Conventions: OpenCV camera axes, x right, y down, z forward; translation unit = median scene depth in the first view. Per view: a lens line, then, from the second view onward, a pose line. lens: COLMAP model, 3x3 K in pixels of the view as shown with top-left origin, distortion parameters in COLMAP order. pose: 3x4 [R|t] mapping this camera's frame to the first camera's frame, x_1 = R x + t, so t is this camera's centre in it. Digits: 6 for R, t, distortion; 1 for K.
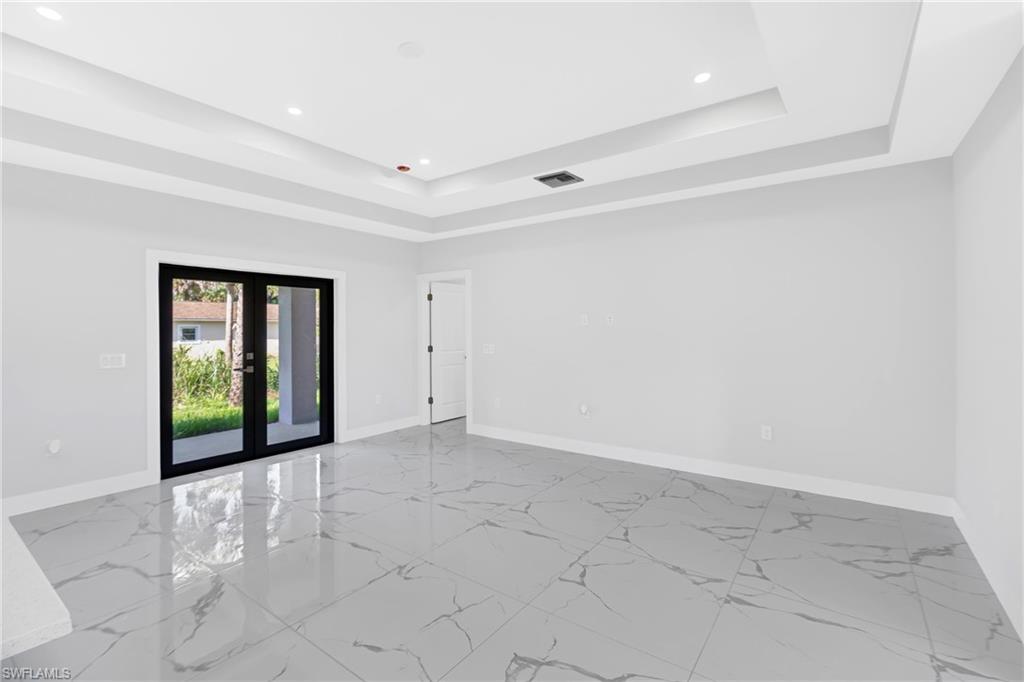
lens RADIAL K [[464.6, 0, 511.9], [0, 464.6, 327.8], [0, 0, 1]] dist [-0.012894, 0.005958]
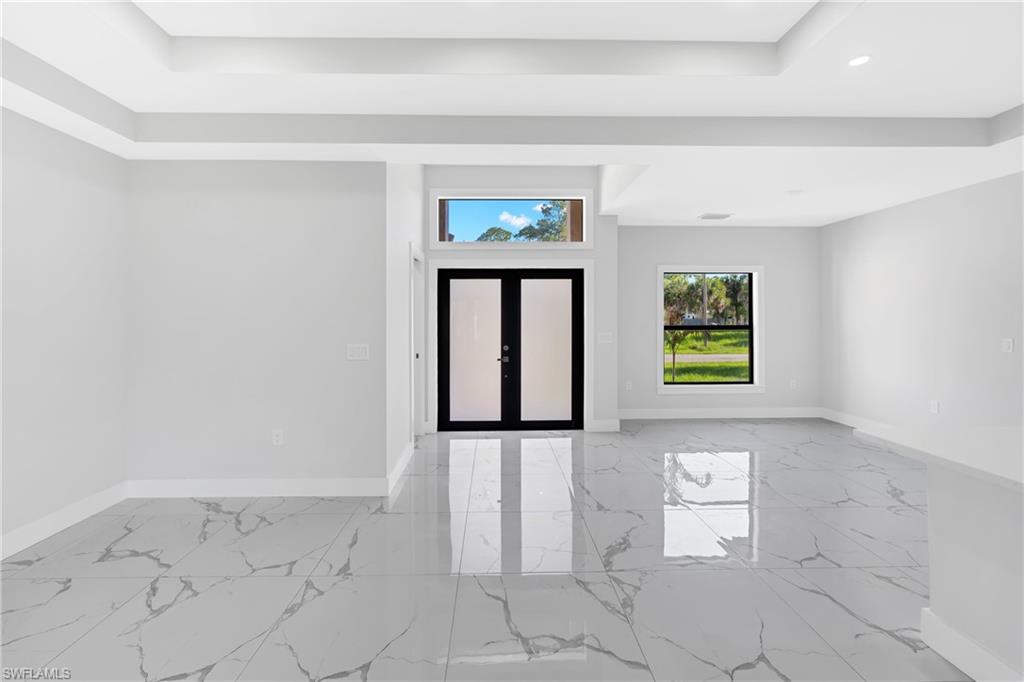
lens RADIAL K [[464.6, 0, 506.3], [0, 464.6, 334.1], [0, 0, 1]] dist [-0.012894, 0.005958]
pose [[-0.611099, -0.026847, 0.791099, -0.284005], [0.003962, 0.999308, 0.036974, -0.001171], [-0.791544, 0.025729, -0.610570, 0.650245]]
